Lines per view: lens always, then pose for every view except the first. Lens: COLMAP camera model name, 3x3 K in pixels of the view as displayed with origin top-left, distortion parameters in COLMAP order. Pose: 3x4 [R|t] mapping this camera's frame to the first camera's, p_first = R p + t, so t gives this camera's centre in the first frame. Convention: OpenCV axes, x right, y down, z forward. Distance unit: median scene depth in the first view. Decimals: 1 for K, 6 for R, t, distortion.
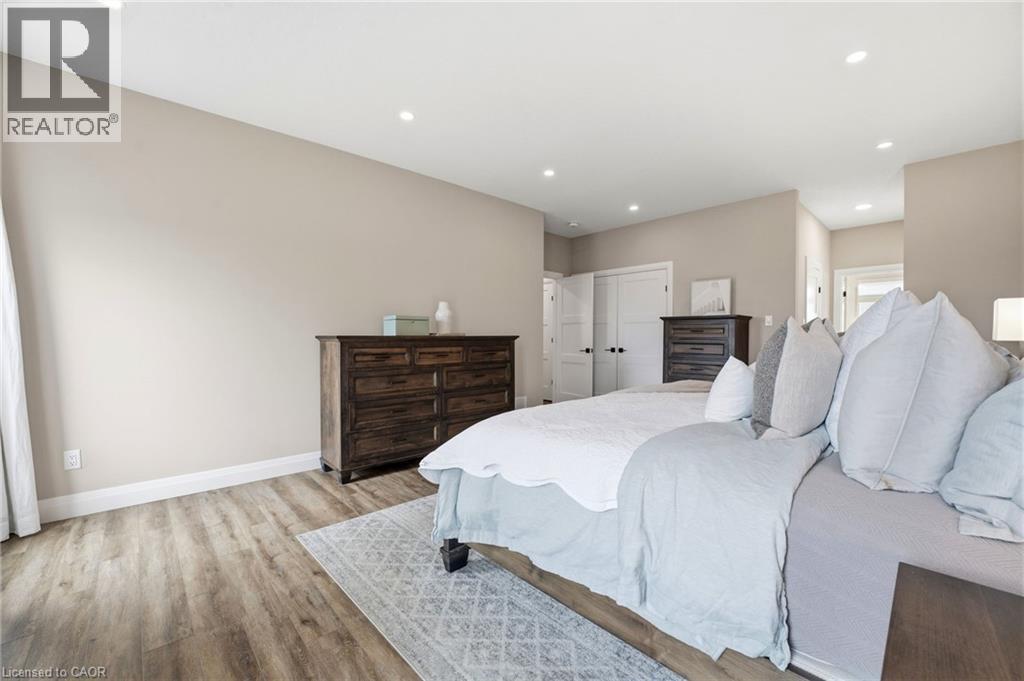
lens RADIAL K [[410.3, 0, 512.3], [0, 410.3, 344.3], [0, 0, 1]] dist [-0.023153, 0.000320]
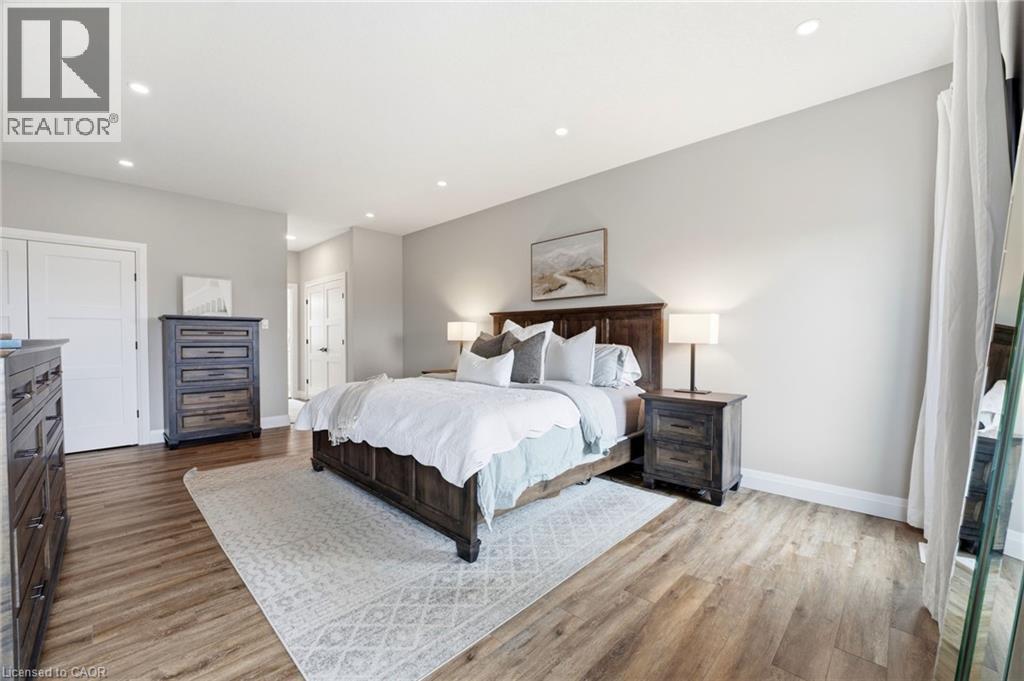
lens RADIAL K [[410.3, 0, 510.5], [0, 410.3, 343.5], [0, 0, 1]] dist [-0.023153, 0.000320]
pose [[-0.038180, -0.012790, 0.999189, -0.905546], [0.019876, 0.999711, 0.013556, -0.015414], [-0.999073, 0.020378, -0.037915, 0.698702]]
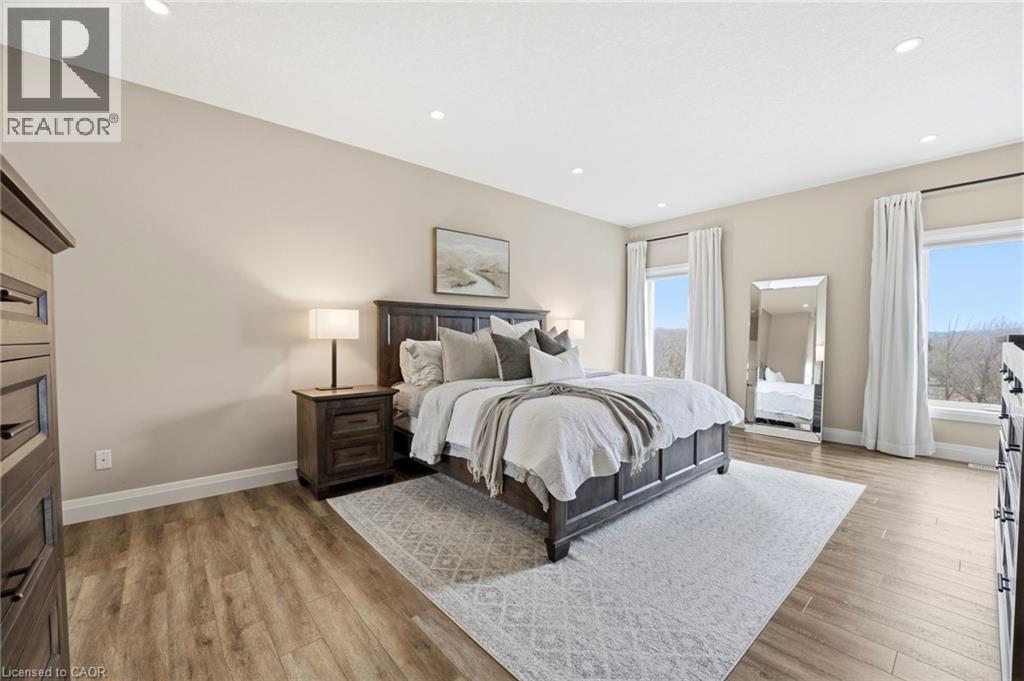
lens RADIAL K [[410.3, 0, 509.9], [0, 410.3, 344.0], [0, 0, 1]] dist [-0.023153, 0.000320]
pose [[-0.998576, -0.001294, 0.053325, 0.495525], [0.001113, 0.998983, 0.045078, -0.049765], [-0.053329, 0.045073, -0.997559, 2.065804]]
